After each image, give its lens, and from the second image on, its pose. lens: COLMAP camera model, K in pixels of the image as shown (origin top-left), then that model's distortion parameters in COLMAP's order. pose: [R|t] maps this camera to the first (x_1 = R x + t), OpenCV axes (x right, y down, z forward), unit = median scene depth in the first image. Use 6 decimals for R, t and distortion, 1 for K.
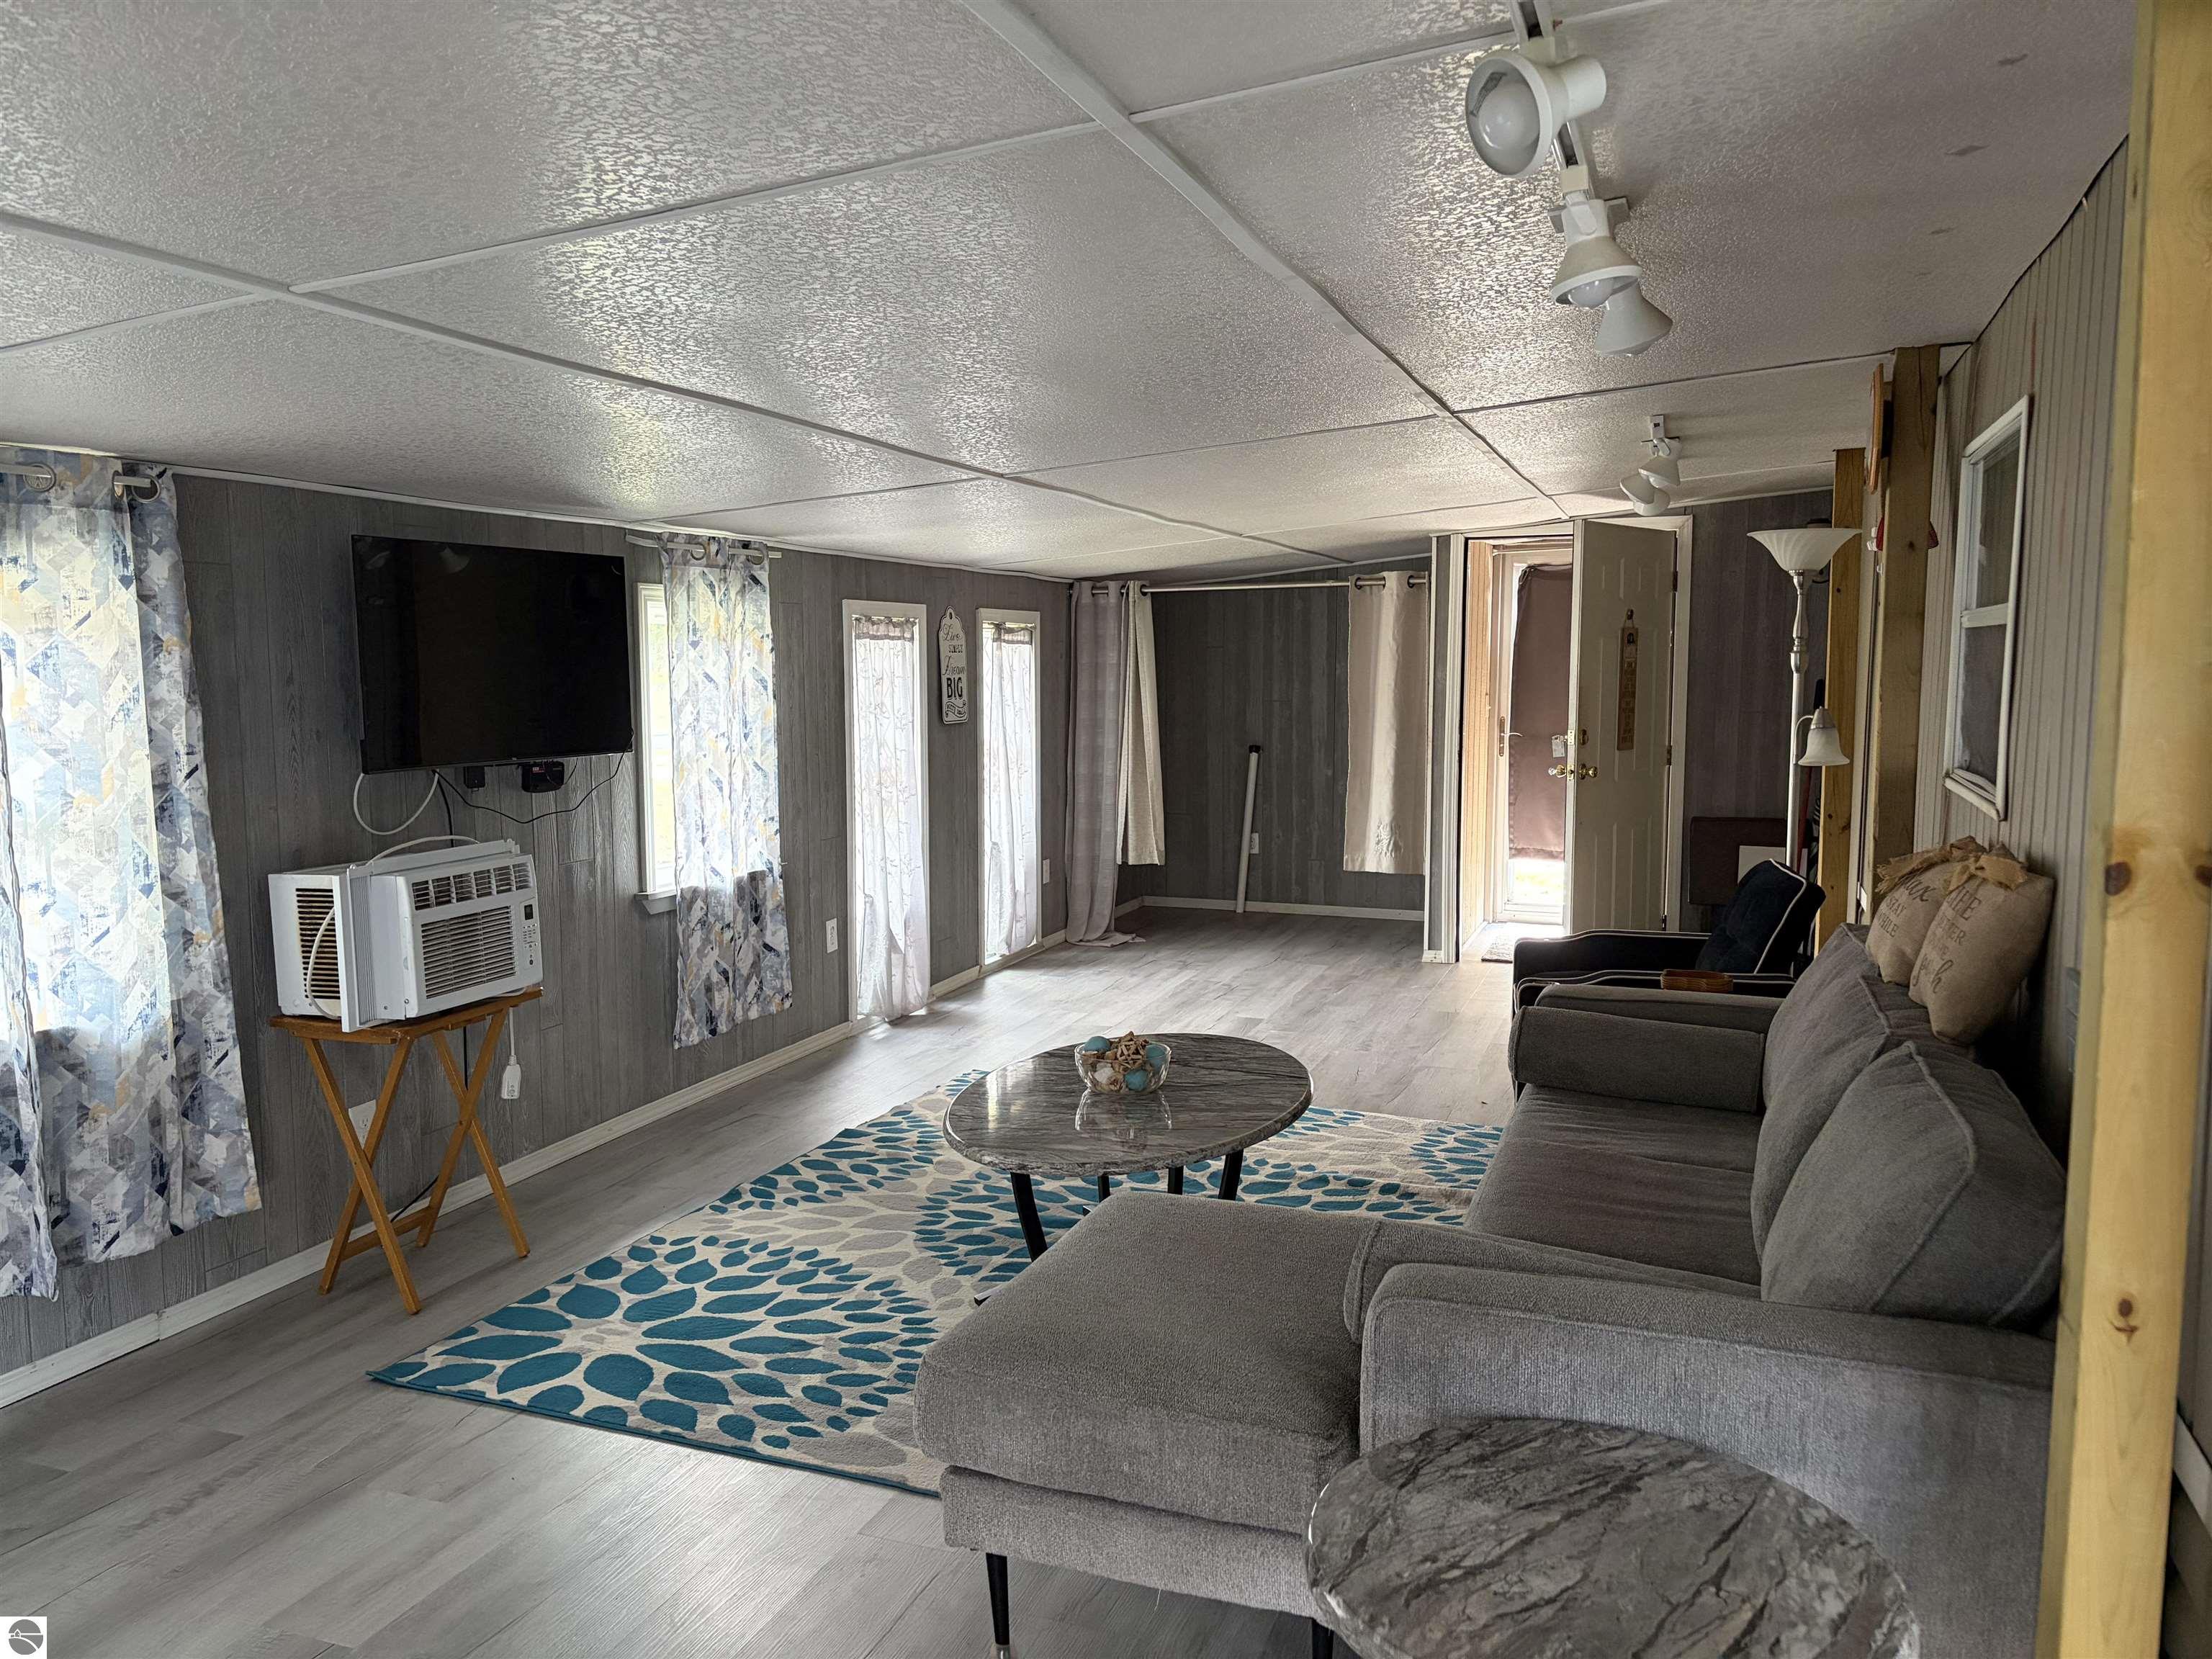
lens RADIAL K [[1663.2, 0, 1106.0], [0, 1663.2, 829.5], [0, 0, 1]] dist [0.180165, -0.149244]
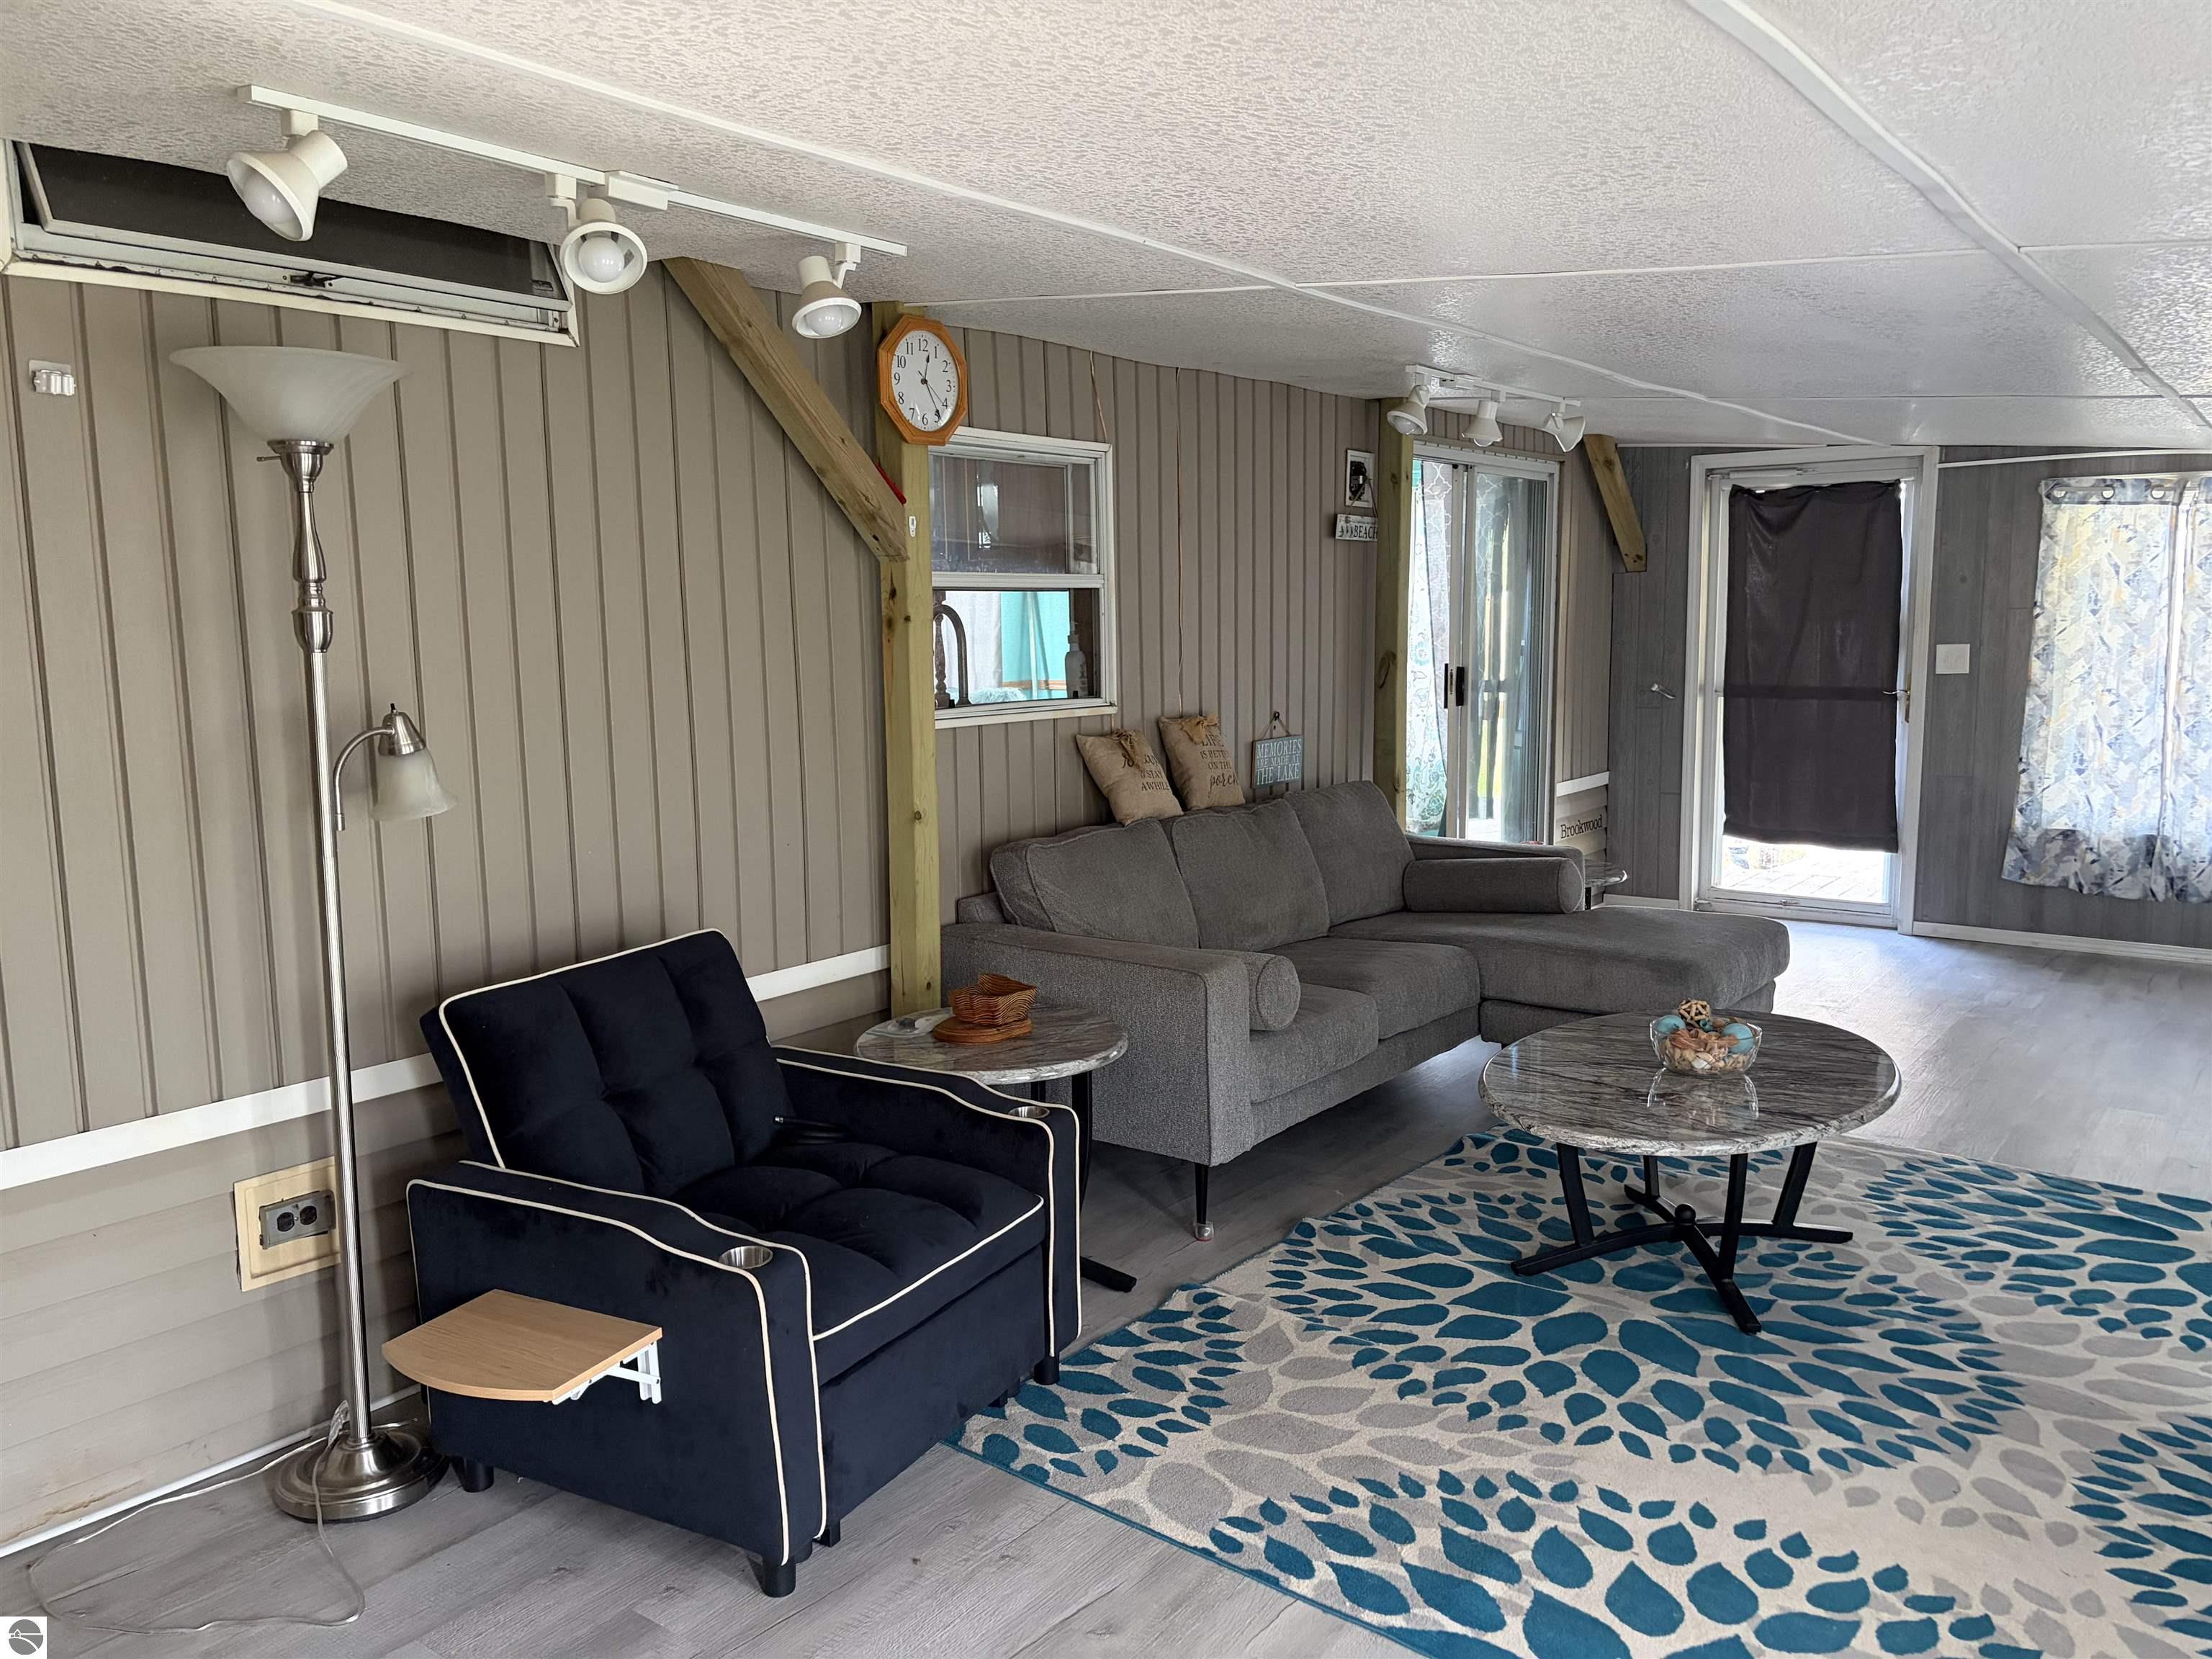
lens RADIAL K [[1663.2, 0, 1106.0], [0, 1663.2, 829.5], [0, 0, 1]] dist [0.180165, -0.149244]
pose [[-0.956807, -0.023646, 0.289761, 0.048381], [0.044584, 0.972963, 0.226618, -0.182403], [-0.287285, 0.229749, -0.929883, 1.727575]]
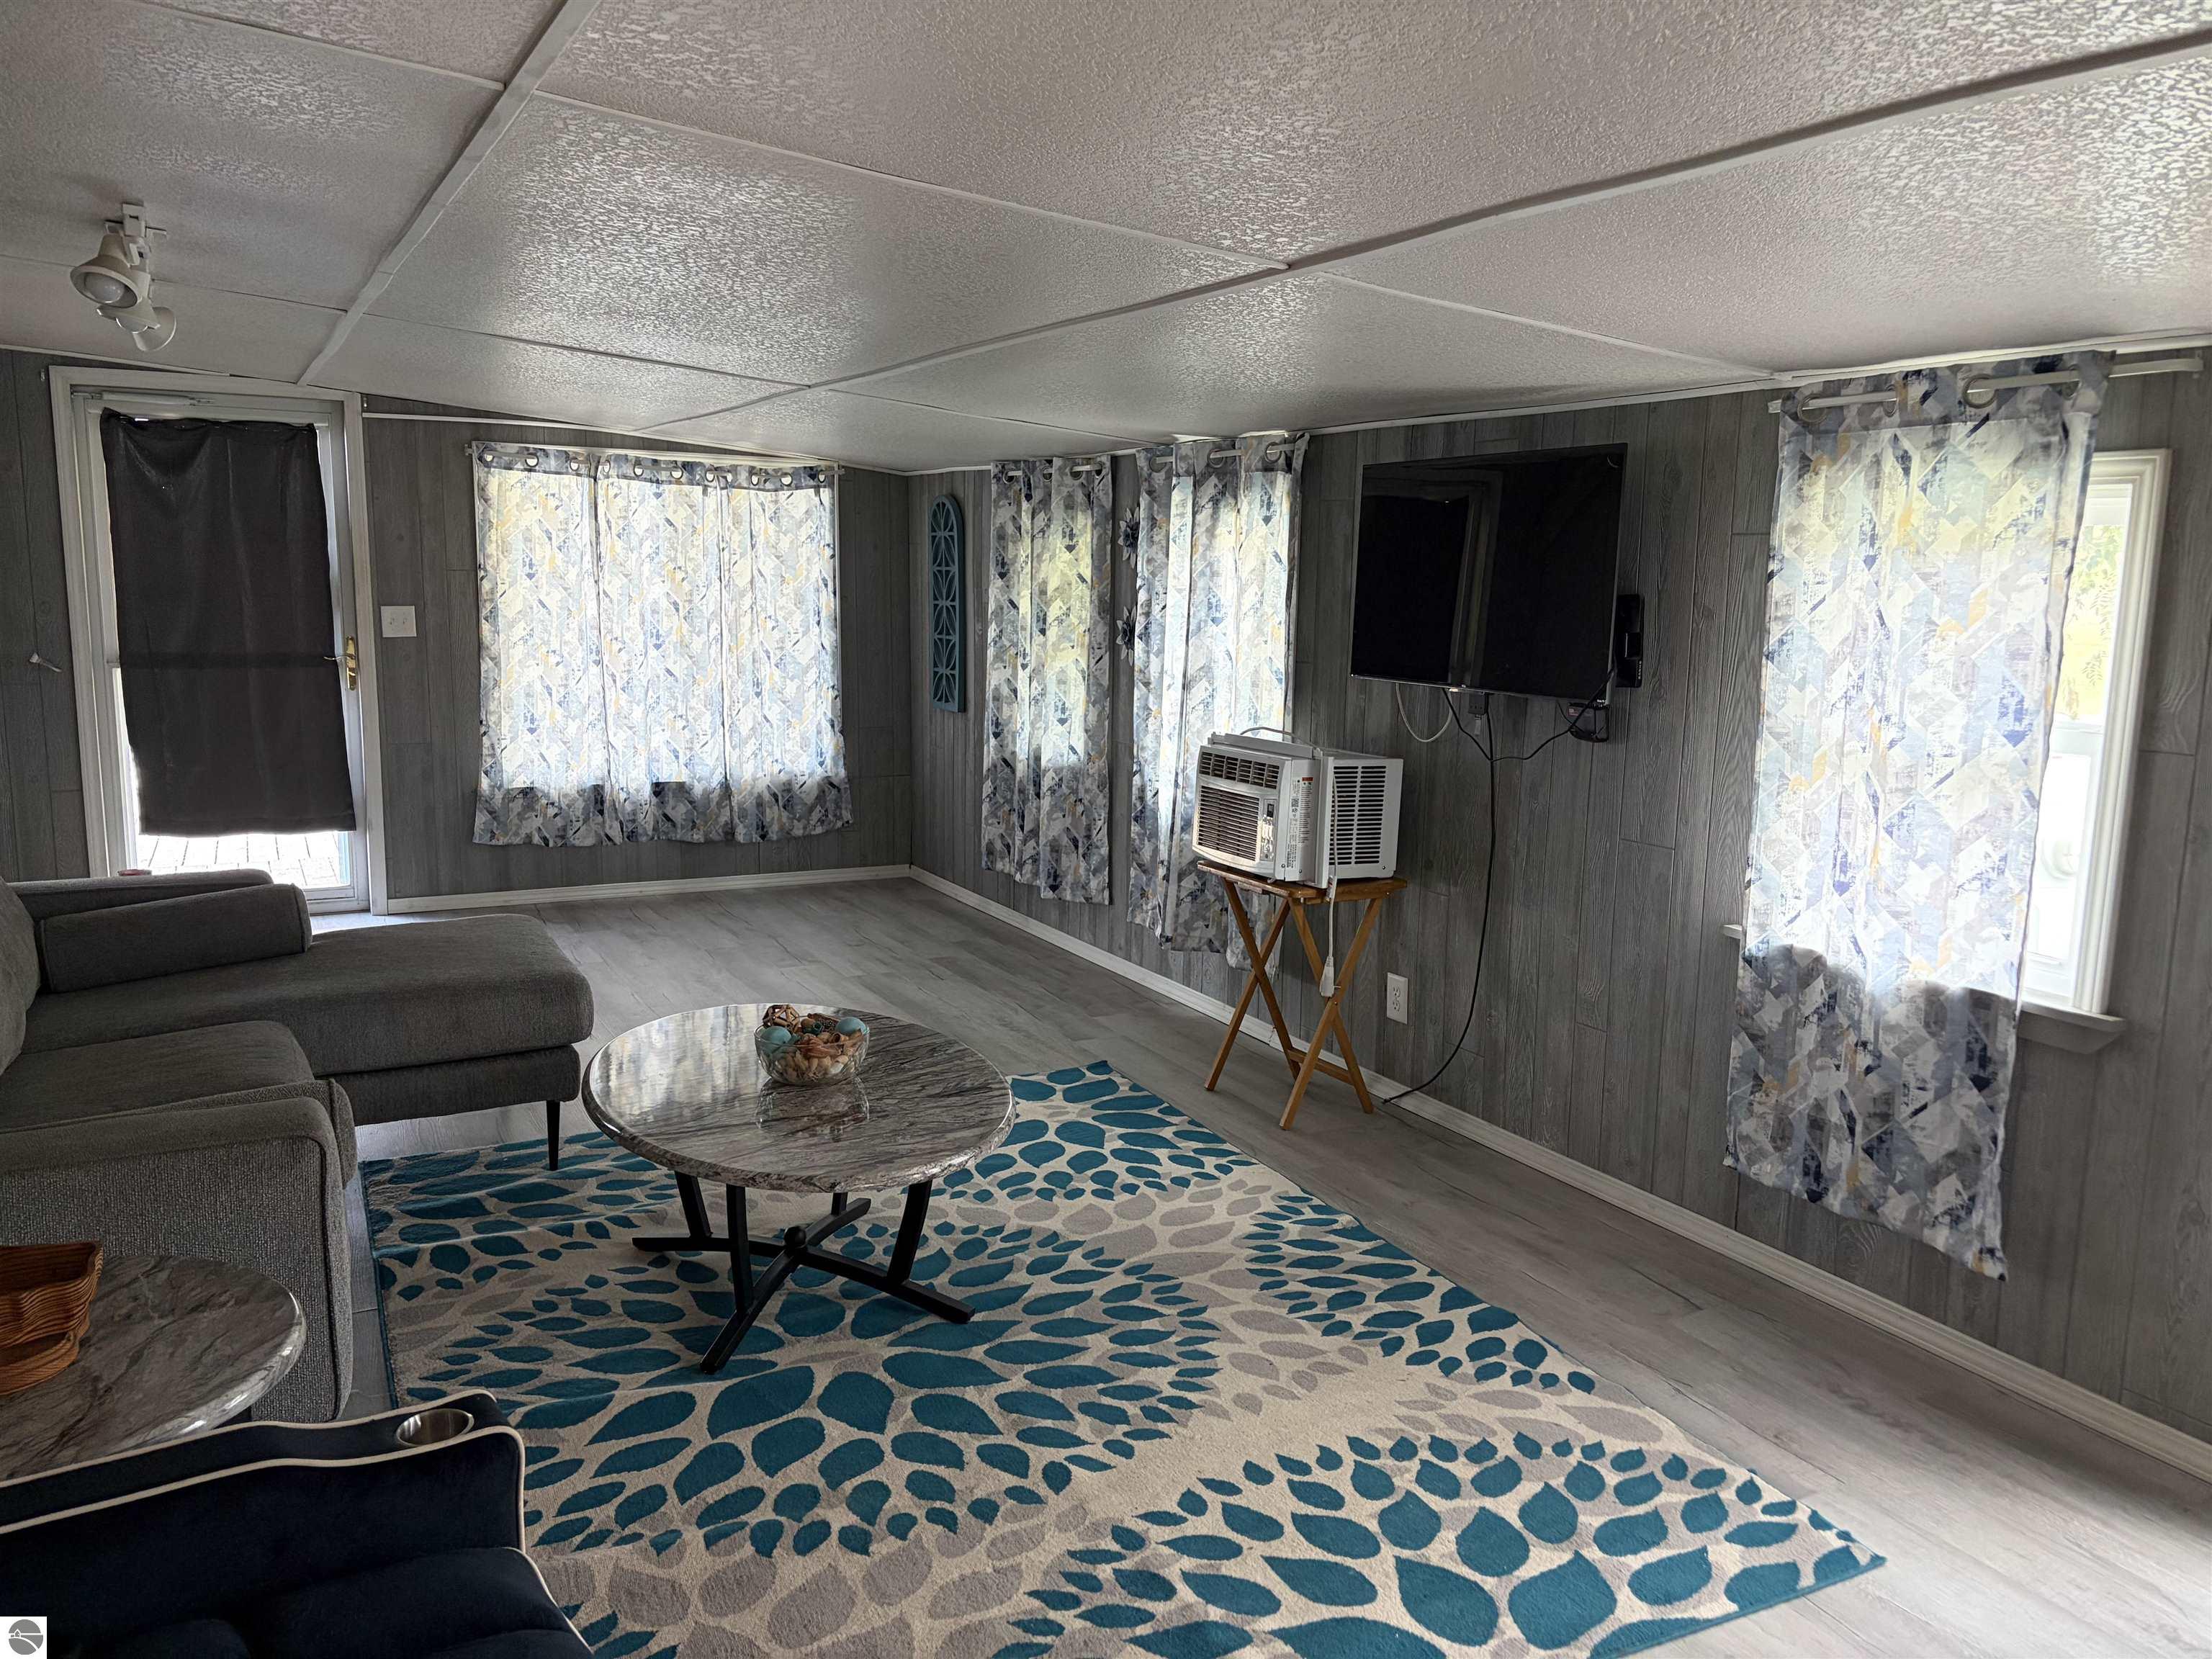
lens RADIAL K [[1700.2, 0, 1106.7], [0, 1700.2, 869.1], [0, 0, 1]] dist [0.005440, 0.001112]
pose [[-0.673107, 0.123285, -0.729196, 0.469349], [-0.089662, 0.965129, 0.245939, -0.154595], [0.734089, 0.230925, -0.638582, 1.453884]]
